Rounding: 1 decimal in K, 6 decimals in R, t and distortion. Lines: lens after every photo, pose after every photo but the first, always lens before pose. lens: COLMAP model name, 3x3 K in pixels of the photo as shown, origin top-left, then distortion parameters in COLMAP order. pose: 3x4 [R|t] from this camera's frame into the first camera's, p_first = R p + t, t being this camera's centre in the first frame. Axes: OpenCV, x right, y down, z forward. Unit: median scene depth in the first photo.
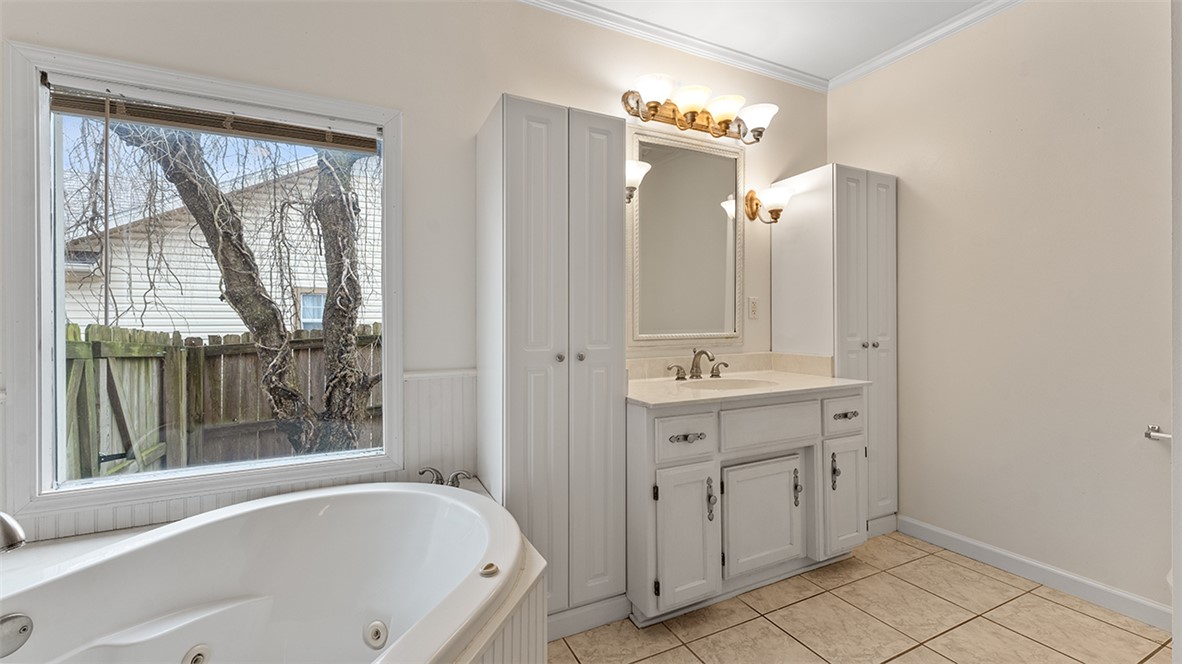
lens RADIAL K [[474.3, 0, 588.0], [0, 474.3, 325.0], [0, 0, 1]] dist [0.000626, -0.000109]
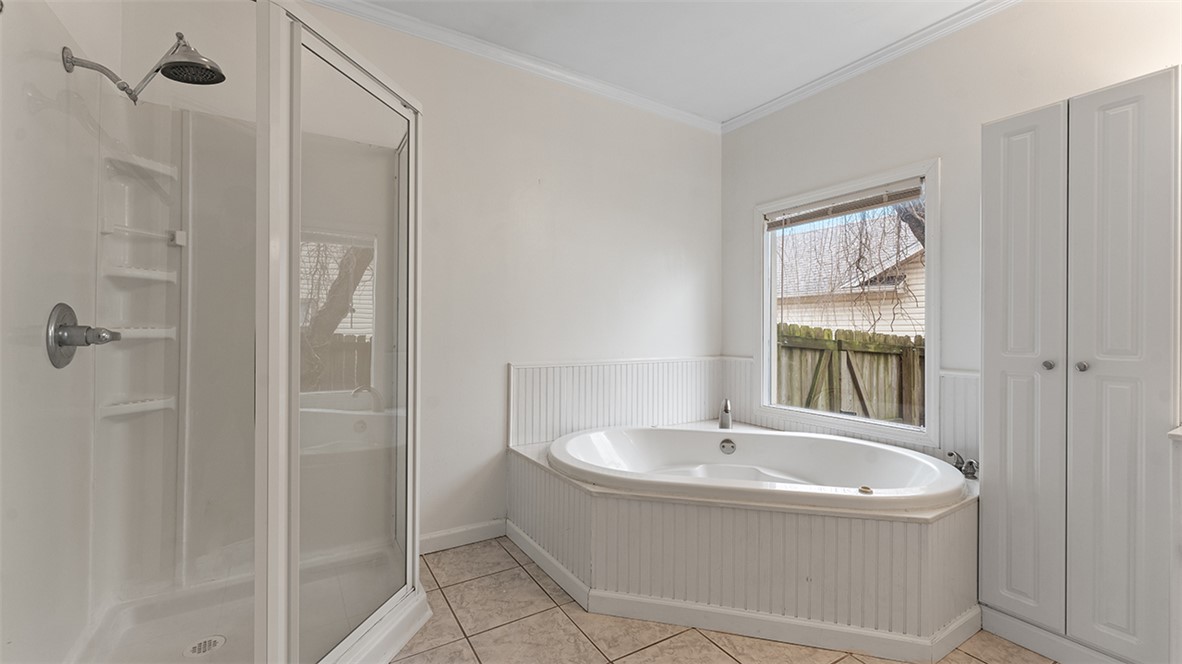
lens RADIAL K [[474.3, 0, 588.0], [0, 474.3, 325.0], [0, 0, 1]] dist [0.000626, -0.000109]
pose [[0.102242, -0.004592, -0.994749, 0.486468], [-0.008877, 0.999945, -0.005529, 0.000326], [0.994720, 0.009396, 0.102196, -0.020016]]
